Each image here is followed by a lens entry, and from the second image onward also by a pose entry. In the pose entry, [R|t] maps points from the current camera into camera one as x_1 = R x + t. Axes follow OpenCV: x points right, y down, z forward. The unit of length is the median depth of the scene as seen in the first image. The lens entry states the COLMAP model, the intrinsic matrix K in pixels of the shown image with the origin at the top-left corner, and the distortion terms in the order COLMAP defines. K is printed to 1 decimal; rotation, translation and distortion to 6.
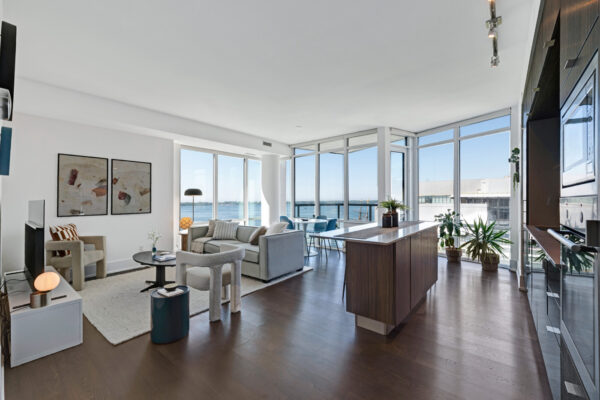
lens RADIAL K [[253.6, 0, 300.0], [0, 253.6, 200.0], [0, 0, 1]] dist [-0.002765, -0.000192]
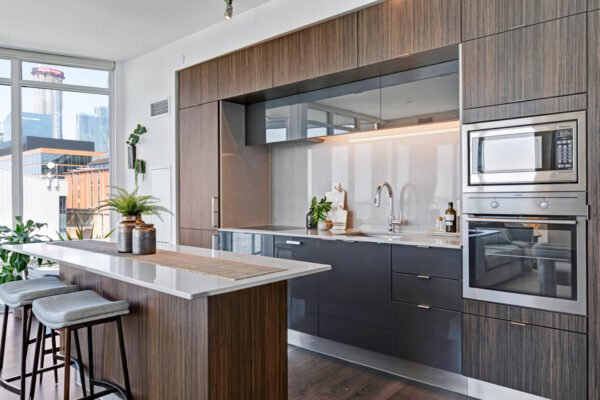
lens RADIAL K [[448.6, 0, 280.0], [0, 448.6, 199.5], [0, 0, 1]] dist [0.012563, 0.002623]
pose [[0.038989, 0.002927, 0.999235, -0.282996], [0.001586, 0.999994, -0.002991, 0.005806], [-0.999238, 0.001701, 0.038984, 0.417044]]
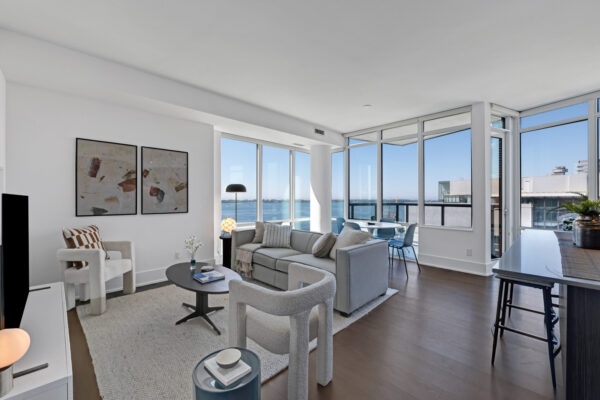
lens RADIAL K [[245.3, 0, 305.3], [0, 245.3, 201.3], [0, 0, 1]] dist [0.000348, 0.000125]
pose [[0.996853, 0.009025, -0.078754, -0.141605], [-0.007981, 0.999876, 0.013569, 0.000312], [0.078866, -0.012898, 0.996802, 0.229277]]
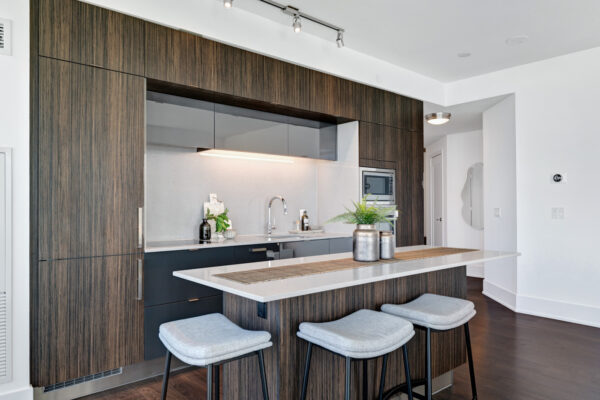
lens RADIAL K [[431.3, 0, 299.7], [0, 431.3, 203.7], [0, 0, 1]] dist [0.007517, 0.002957]
pose [[-0.991609, 0.013851, 0.128531, 0.248038], [0.012506, 0.999858, -0.011262, 0.003628], [-0.128669, -0.009560, -0.991642, 1.119268]]
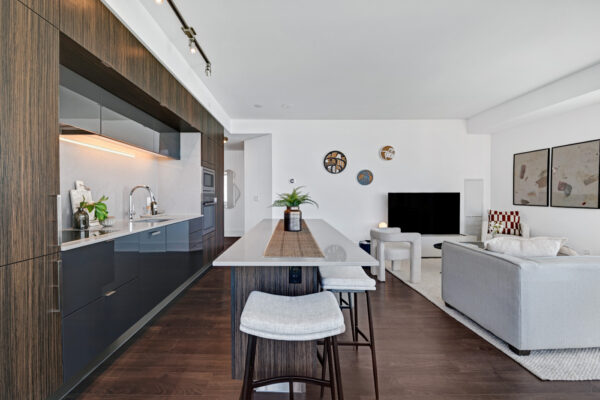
lens RADIAL K [[253.6, 0, 300.0], [0, 253.6, 200.0], [0, 0, 1]] dist [-0.002765, -0.000192]
pose [[-0.733605, 0.023122, -0.679183, 0.524193], [0.010386, 0.999686, 0.022815, 0.001643], [0.679497, 0.009683, -0.733614, 0.945180]]
